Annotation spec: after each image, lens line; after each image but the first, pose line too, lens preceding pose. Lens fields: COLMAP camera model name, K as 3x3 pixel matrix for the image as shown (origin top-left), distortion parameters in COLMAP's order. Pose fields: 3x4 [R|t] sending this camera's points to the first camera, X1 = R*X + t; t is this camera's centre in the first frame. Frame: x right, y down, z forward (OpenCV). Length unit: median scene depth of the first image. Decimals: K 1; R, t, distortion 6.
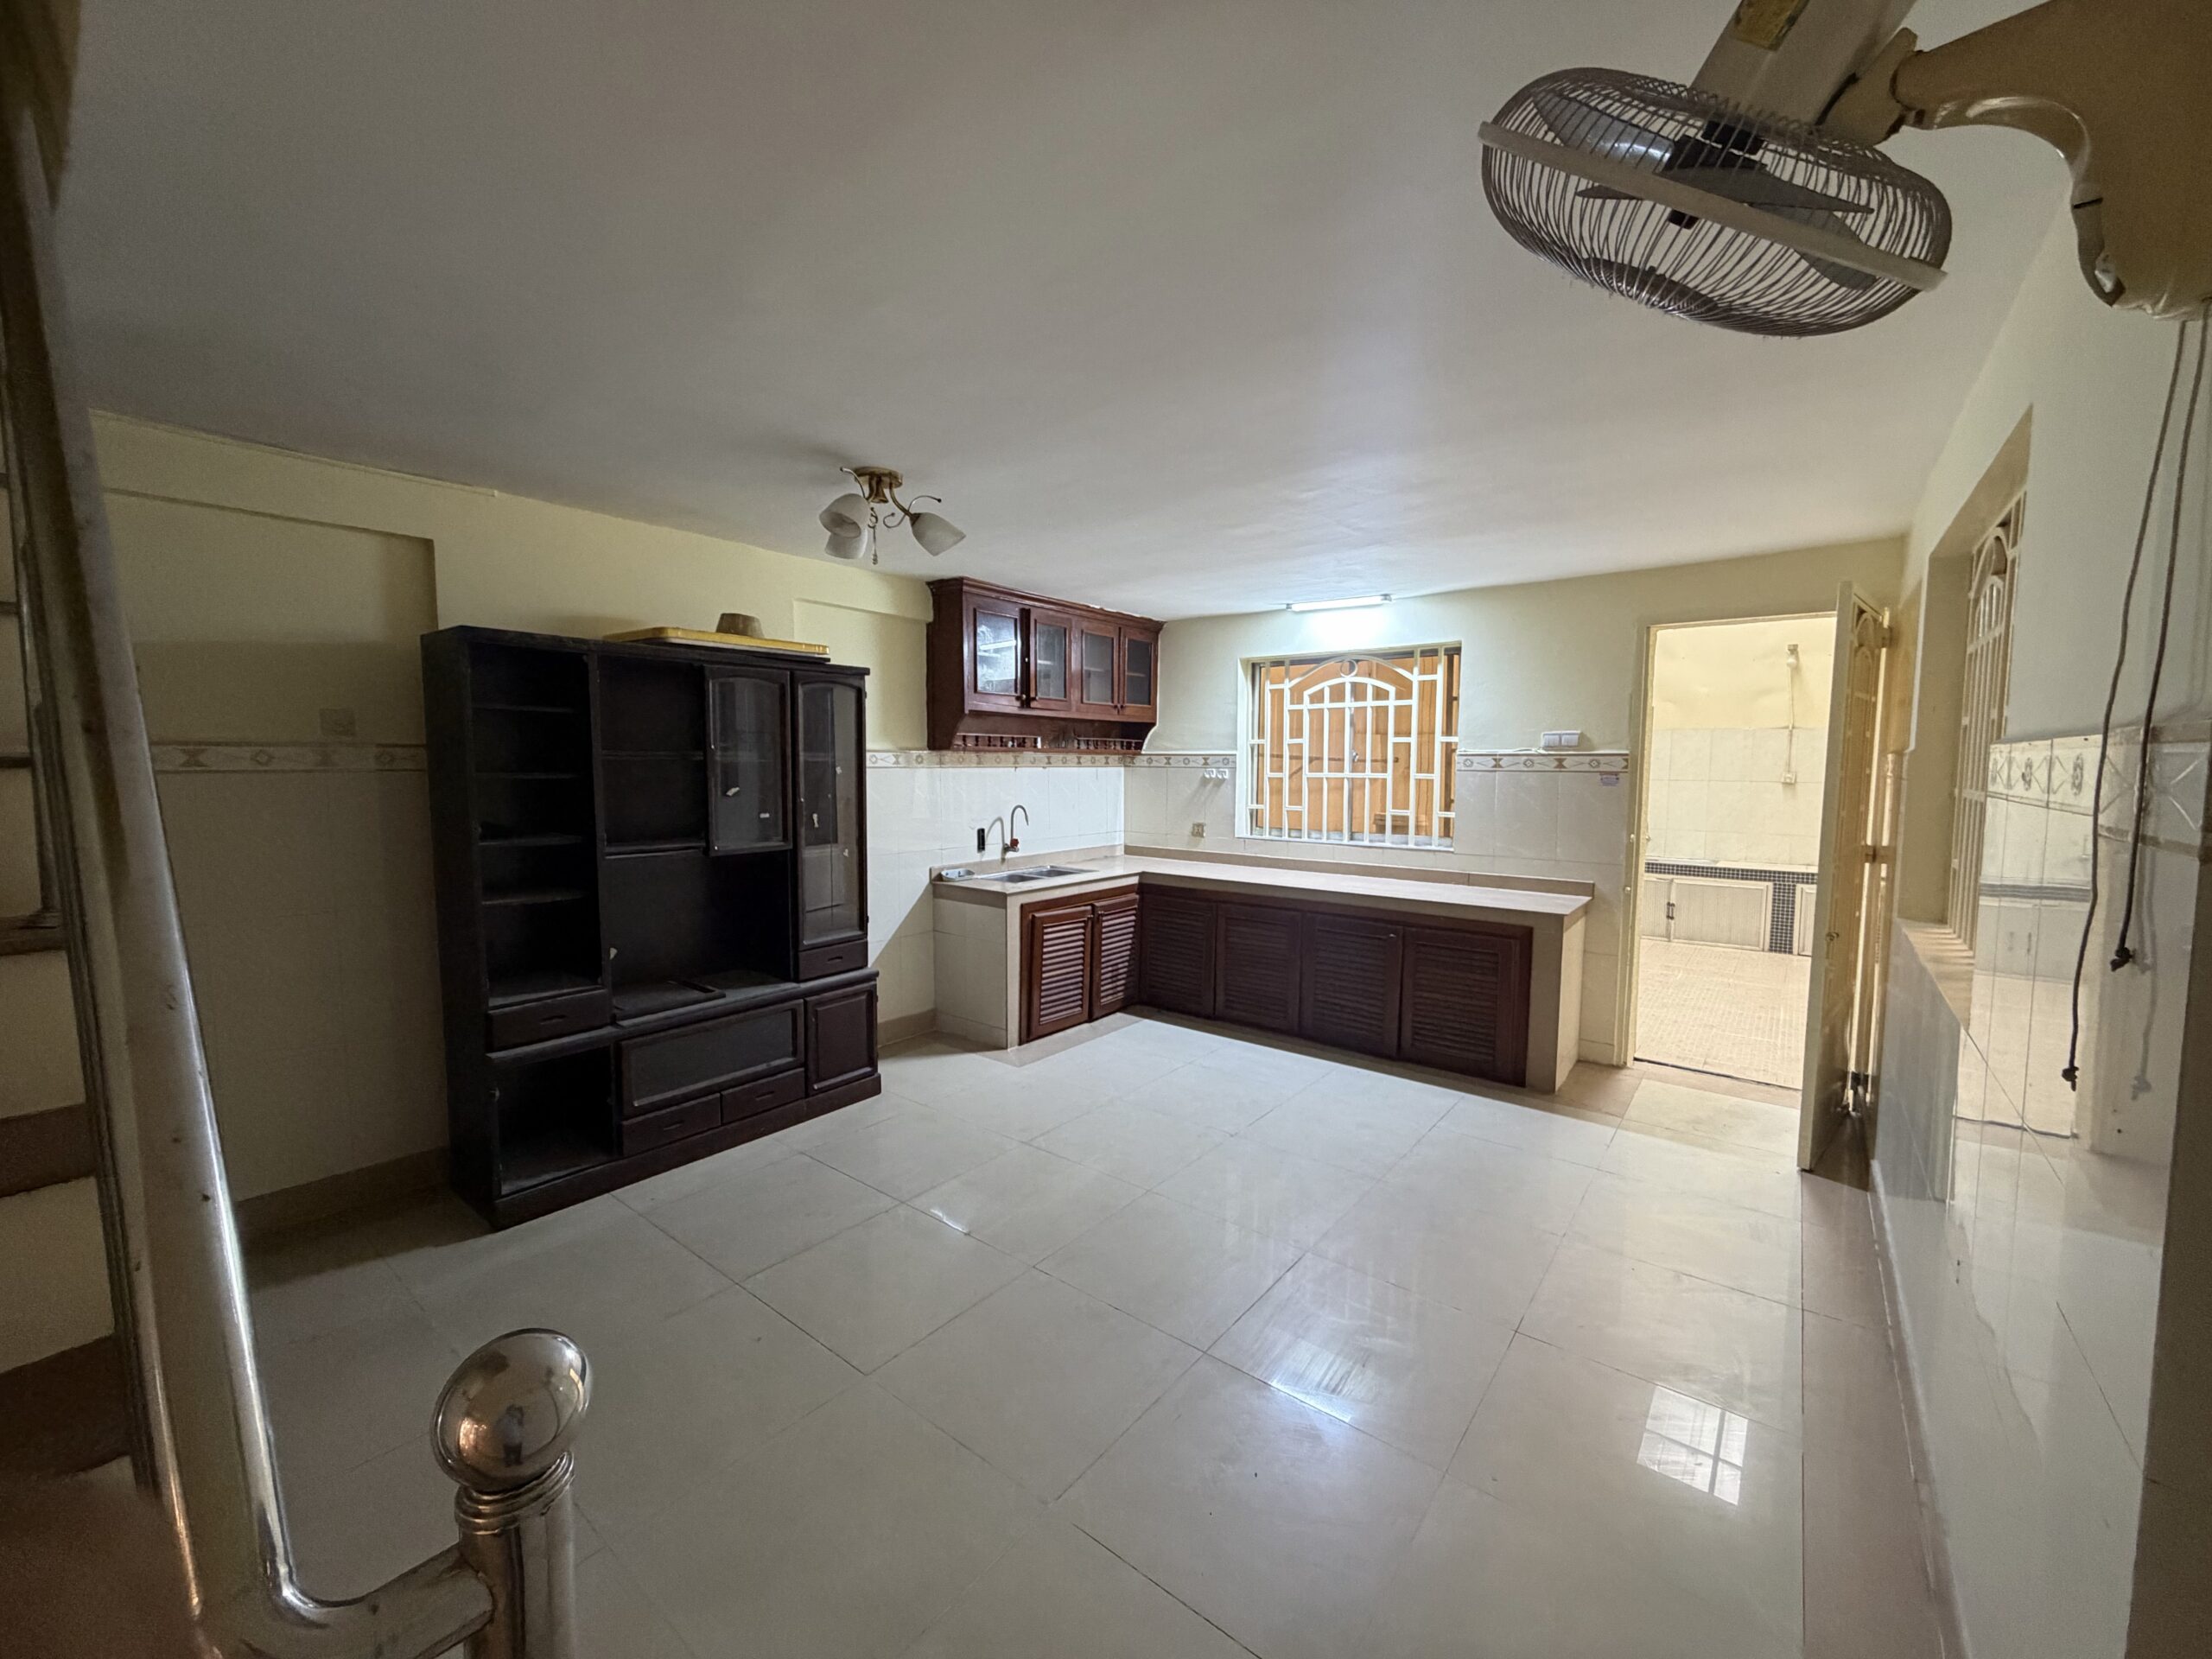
lens RADIAL K [[878.3, 0, 1099.3], [0, 878.3, 825.5], [0, 0, 1]] dist [0.001687, 0.000106]
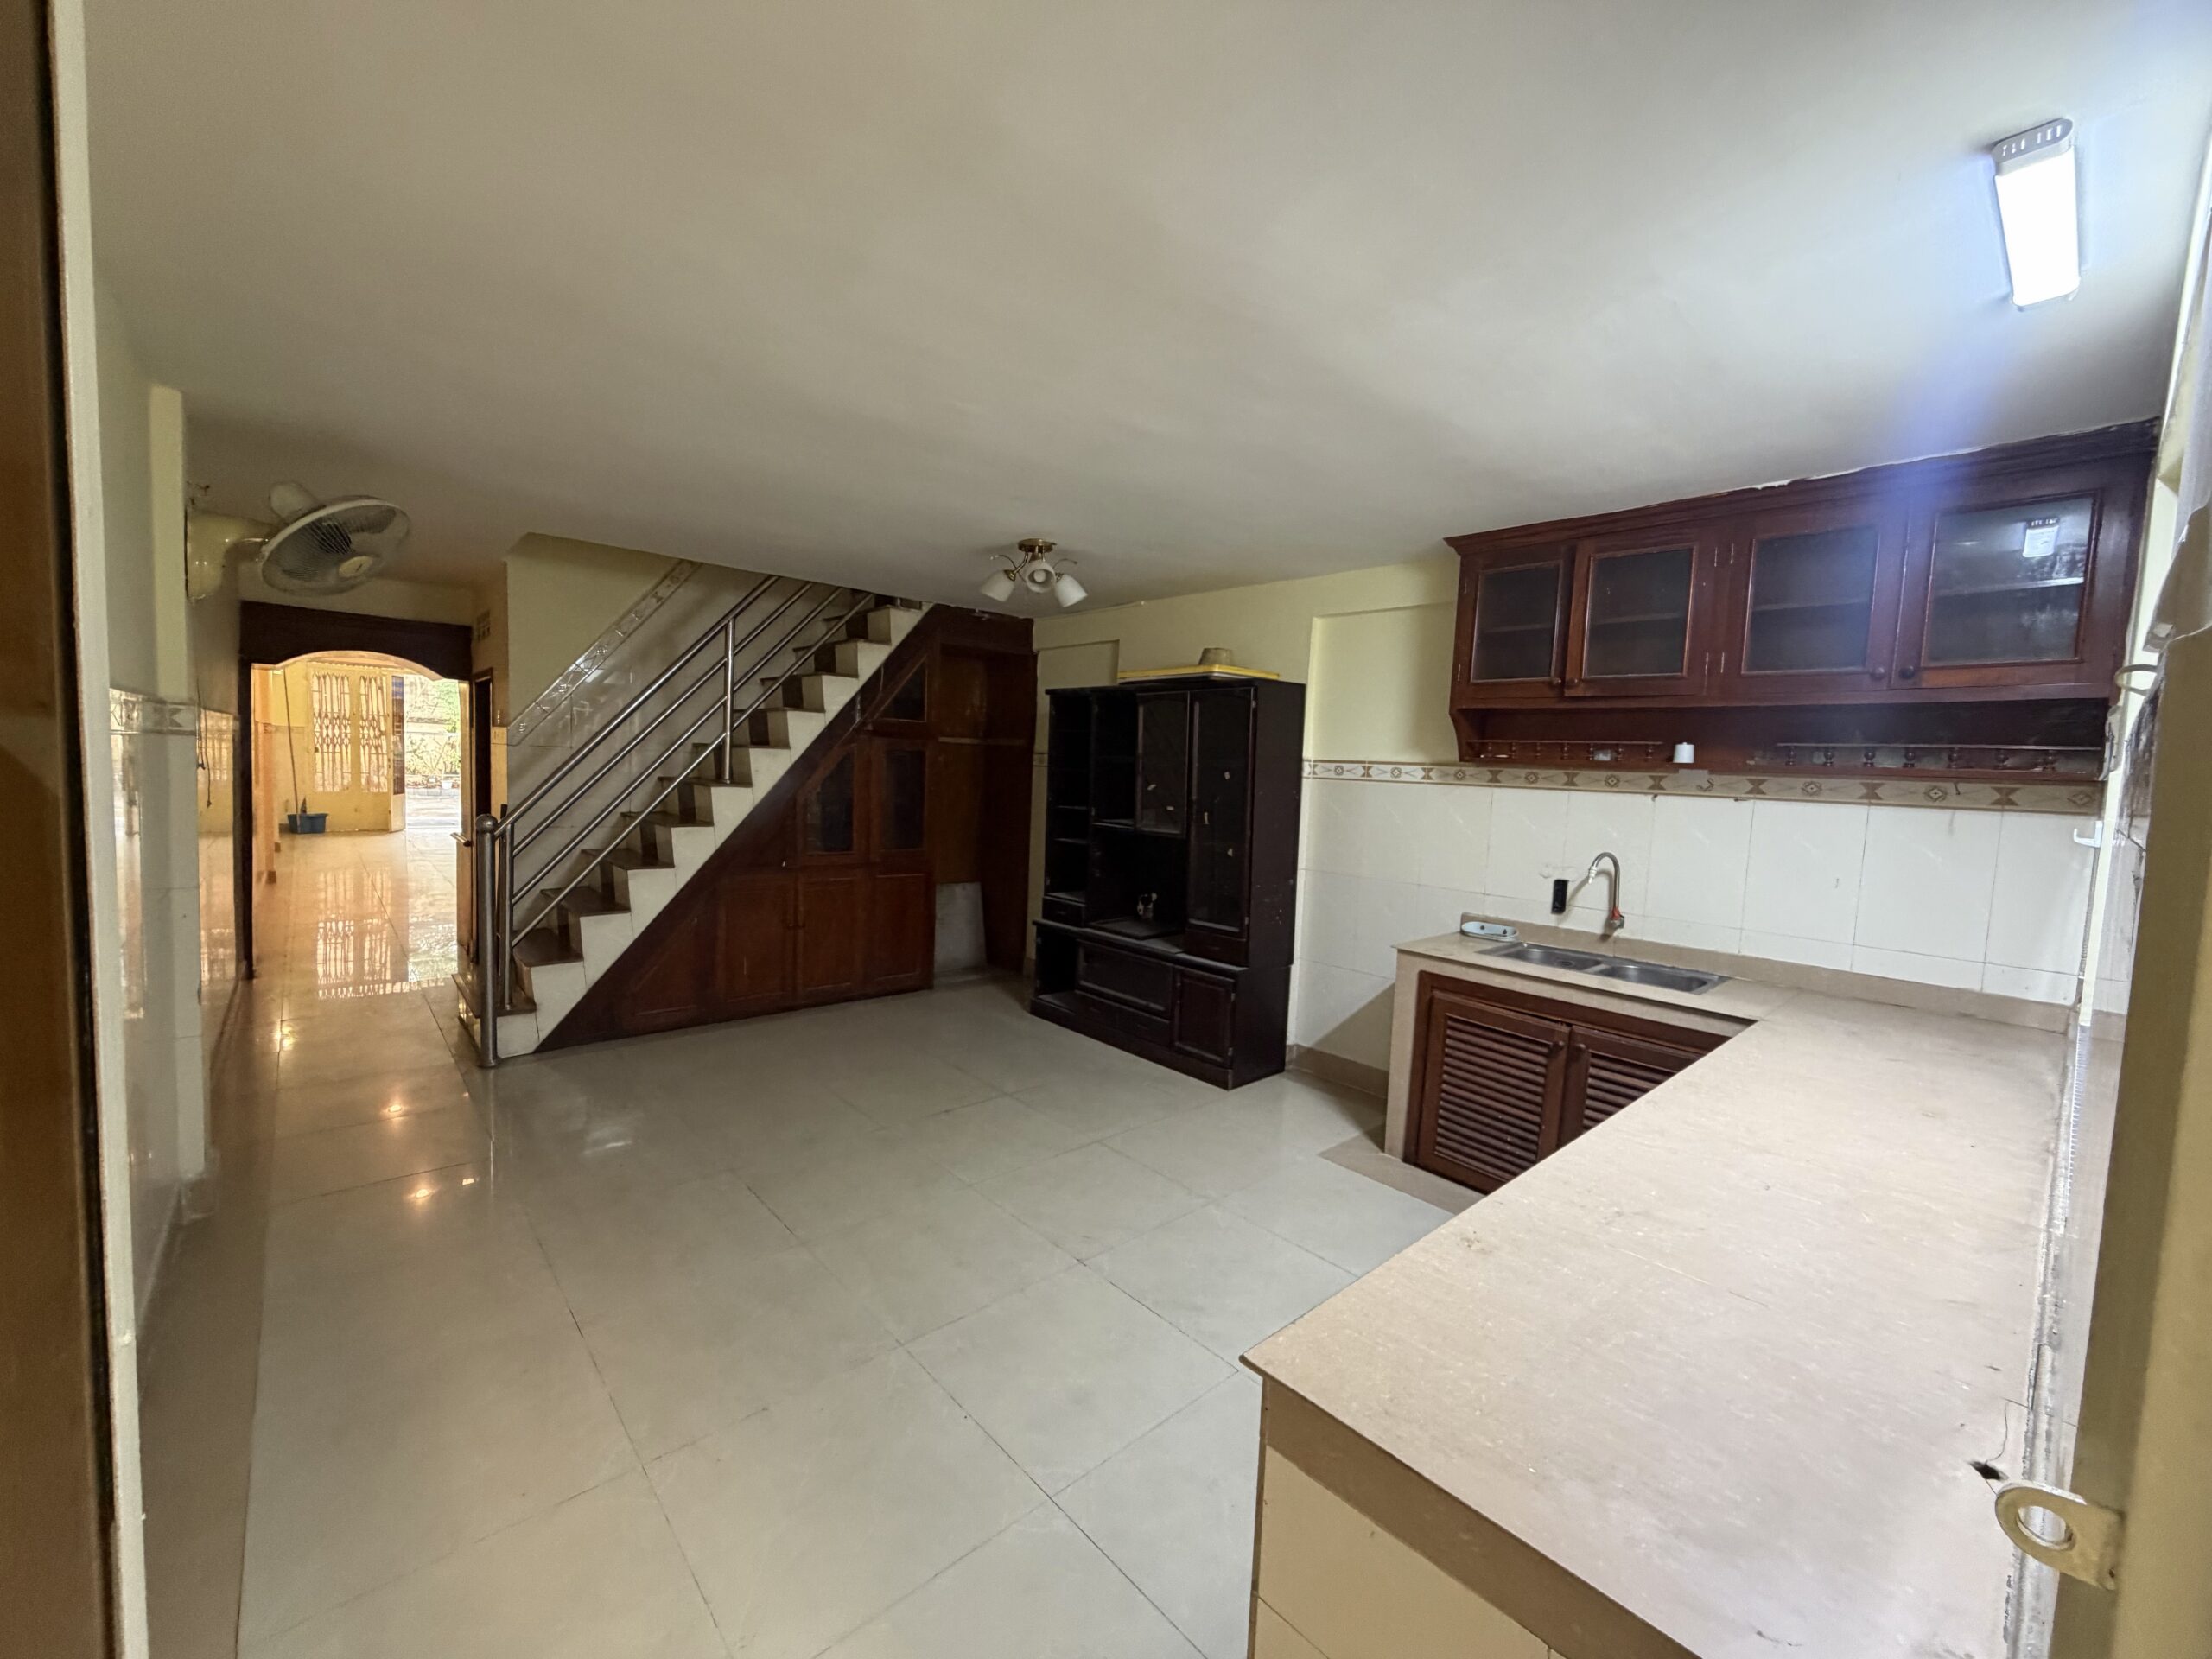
lens RADIAL K [[878.3, 0, 1100.5], [0, 878.3, 835.6], [0, 0, 1]] dist [0.001687, 0.000106]
pose [[-0.161992, 0.074146, -0.984003, 0.650761], [-0.112663, 0.989263, 0.093090, -0.058918], [0.980340, 0.125940, -0.151899, 0.822444]]
